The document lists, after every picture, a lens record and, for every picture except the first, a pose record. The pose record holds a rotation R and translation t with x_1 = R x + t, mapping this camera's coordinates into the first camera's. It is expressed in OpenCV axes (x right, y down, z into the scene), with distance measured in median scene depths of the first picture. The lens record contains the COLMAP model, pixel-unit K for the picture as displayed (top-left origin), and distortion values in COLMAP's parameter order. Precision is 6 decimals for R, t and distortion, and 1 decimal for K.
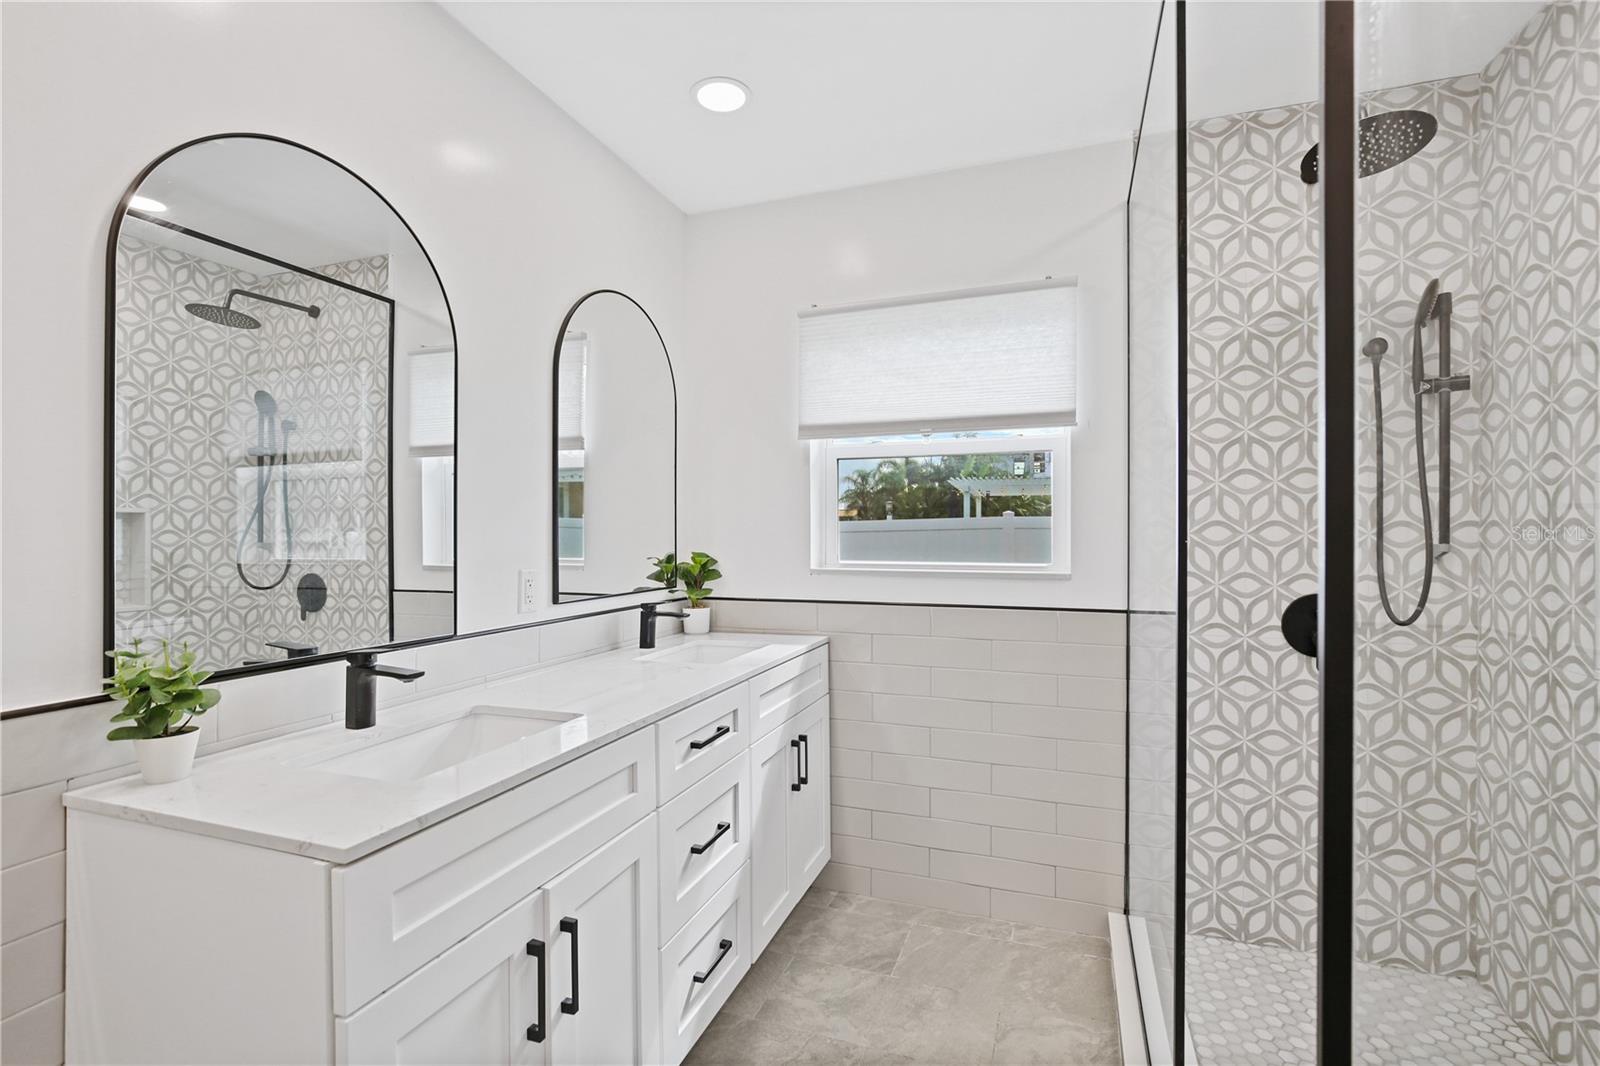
lens RADIAL K [[735.6, 0, 800.6], [0, 735.6, 532.2], [0, 0, 1]] dist [-0.012702, 0.006587]
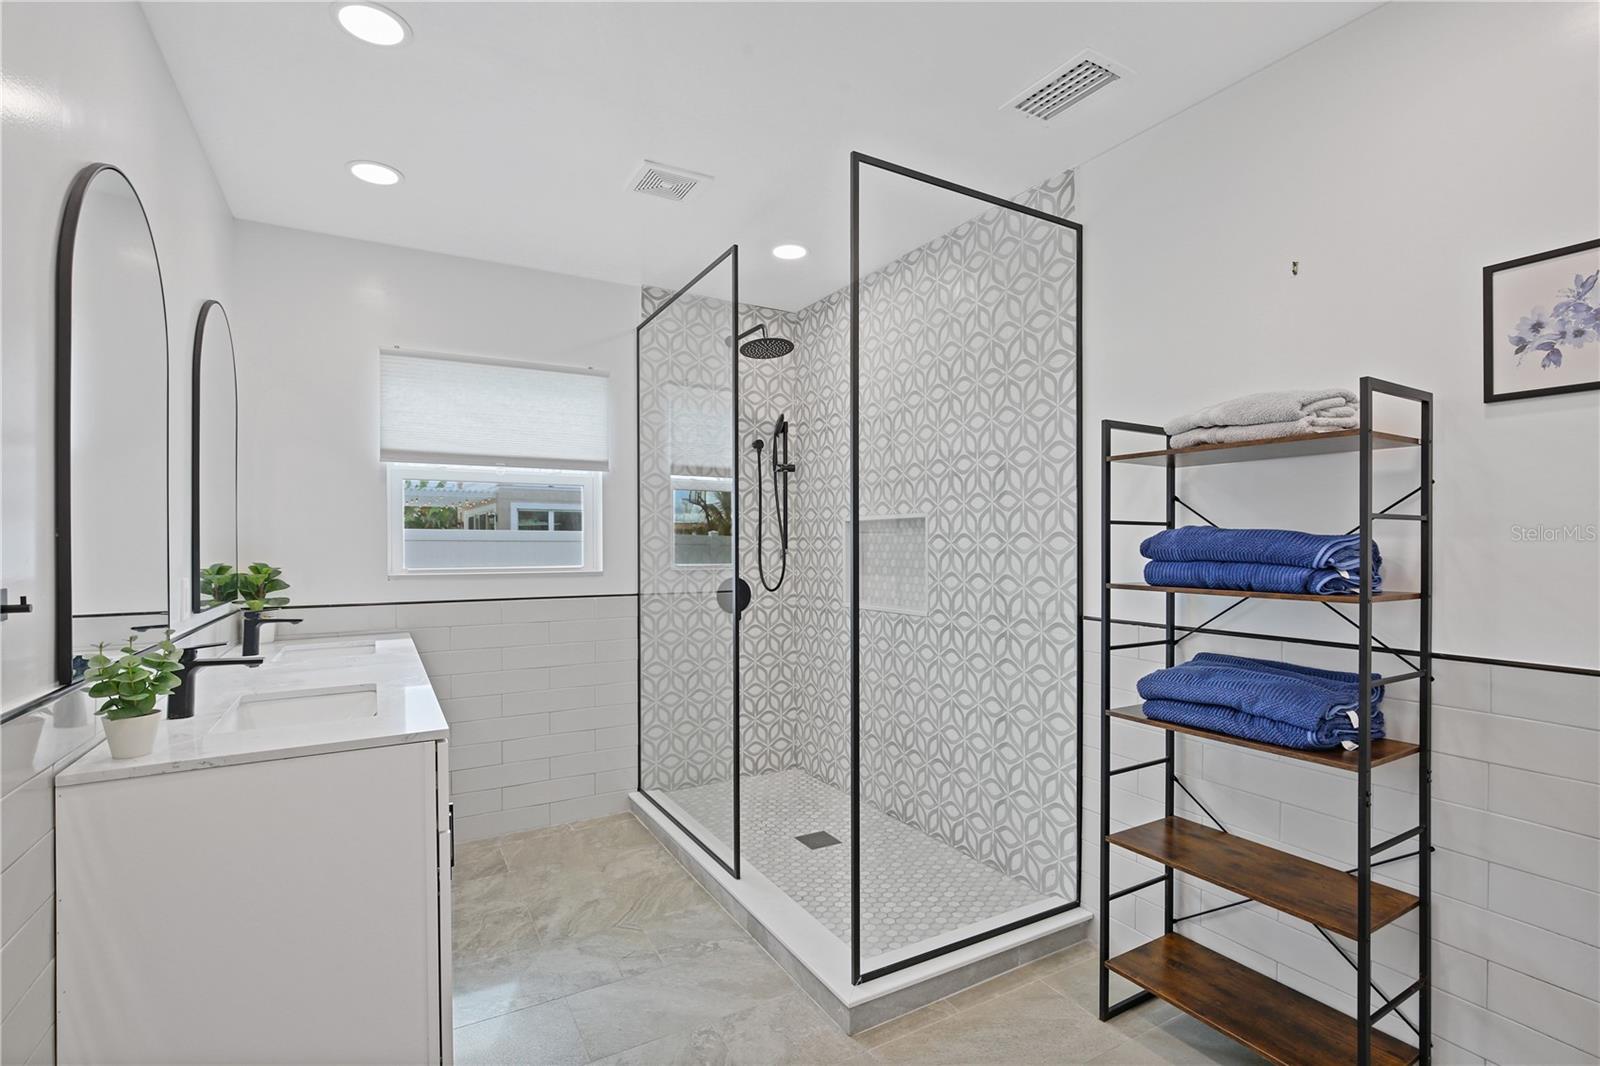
lens RADIAL K [[735.6, 0, 801.9], [0, 735.6, 540.9], [0, 0, 1]] dist [-0.012702, 0.006587]
pose [[0.638550, 0.004977, 0.769564, -0.595508], [0.003051, 0.999955, -0.008999, 0.012034], [-0.769574, 0.008094, 0.638506, -0.287979]]
